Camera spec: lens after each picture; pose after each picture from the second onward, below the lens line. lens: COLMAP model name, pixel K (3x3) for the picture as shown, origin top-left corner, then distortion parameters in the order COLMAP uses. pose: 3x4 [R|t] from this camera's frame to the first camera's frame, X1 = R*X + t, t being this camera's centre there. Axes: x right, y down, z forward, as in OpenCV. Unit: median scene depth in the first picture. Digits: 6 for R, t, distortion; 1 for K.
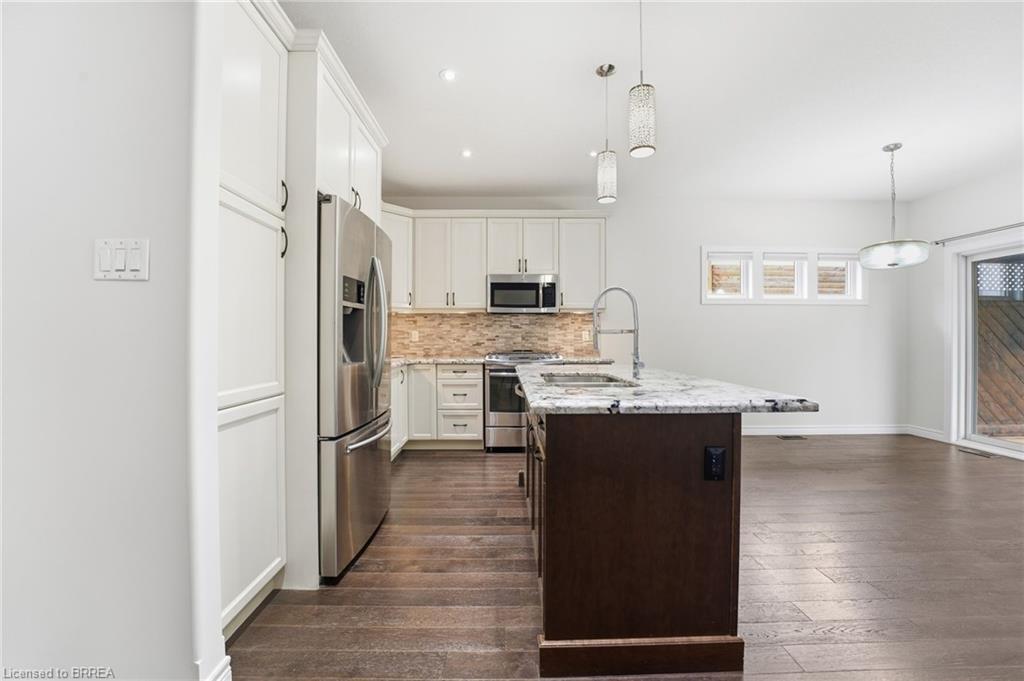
lens RADIAL K [[416.6, 0, 513.2], [0, 416.6, 341.8], [0, 0, 1]] dist [-0.027308, 0.001113]
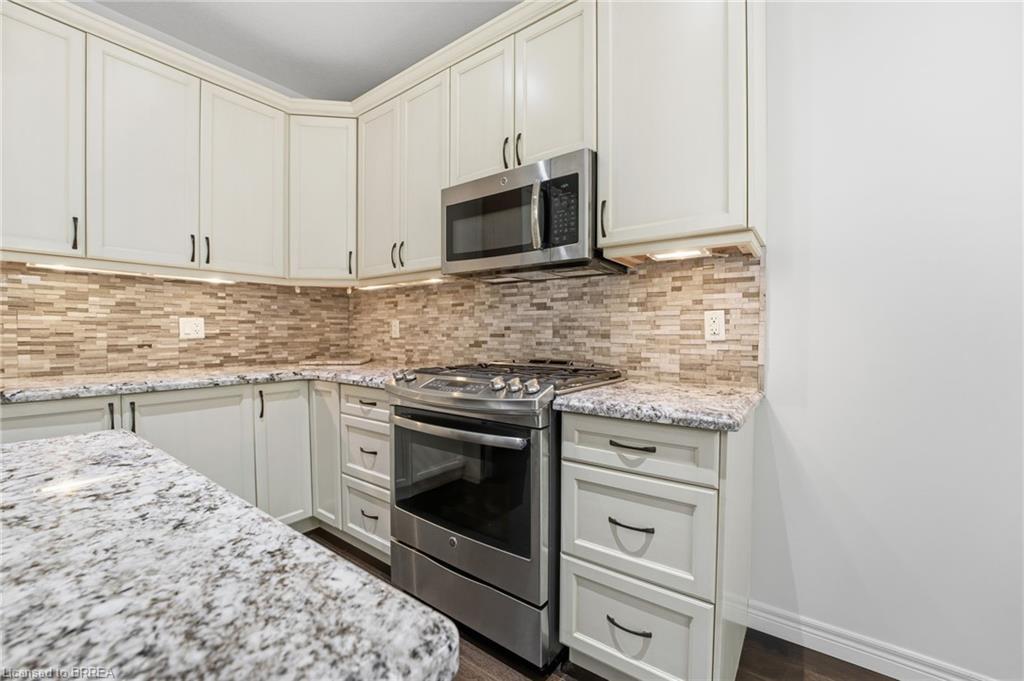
lens RADIAL K [[416.6, 0, 508.3], [0, 416.6, 344.1], [0, 0, 1]] dist [-0.027308, 0.001113]
pose [[0.793811, 0.017363, -0.607917, 0.261962], [-0.007907, 0.999803, 0.018231, -0.004078], [0.608113, -0.009665, 0.793792, 0.673713]]
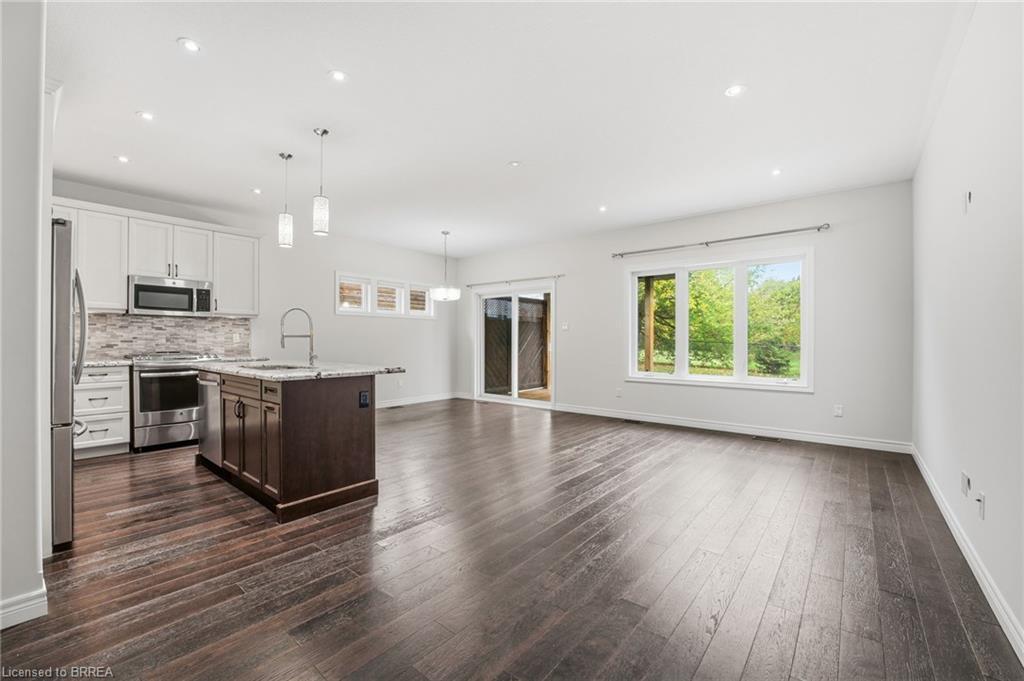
lens RADIAL K [[416.6, 0, 505.1], [0, 416.6, 342.8], [0, 0, 1]] dist [-0.027308, 0.001113]
pose [[0.655863, -0.002526, 0.754876, -0.203032], [0.003419, 0.999994, 0.000375, 0.000968], [-0.754872, 0.002335, 0.655868, -0.298007]]
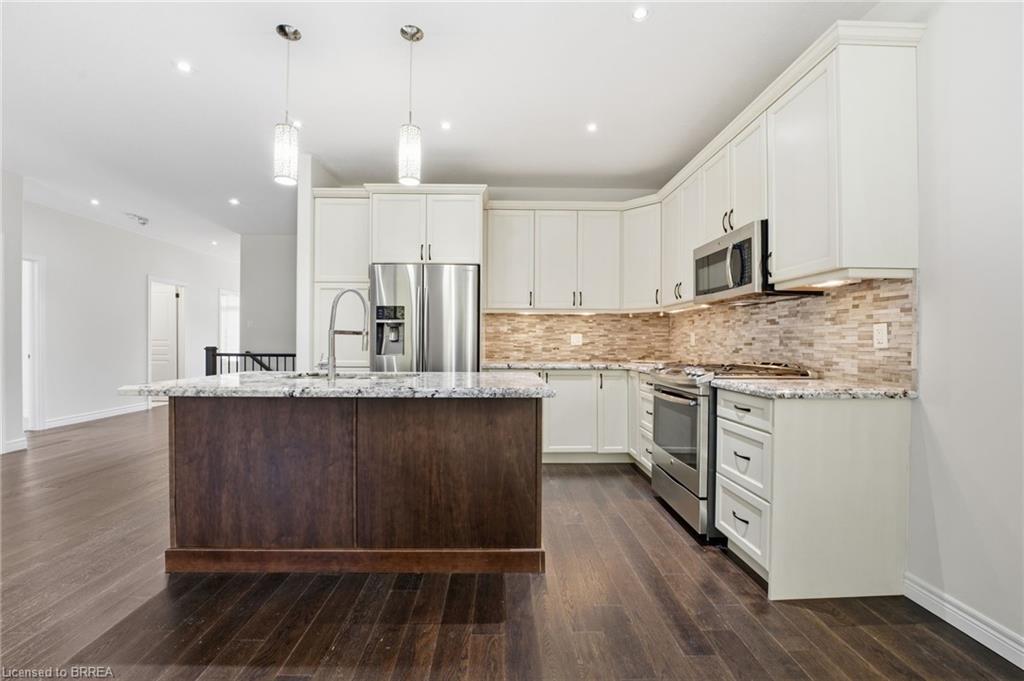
lens RADIAL K [[416.6, 0, 506.6], [0, 416.6, 344.5], [0, 0, 1]] dist [-0.027308, 0.001113]
pose [[0.006048, 0.005486, -0.999967, 0.611935], [-0.012907, 0.999902, 0.005408, -0.003272], [0.999898, 0.012874, 0.006118, 0.671624]]
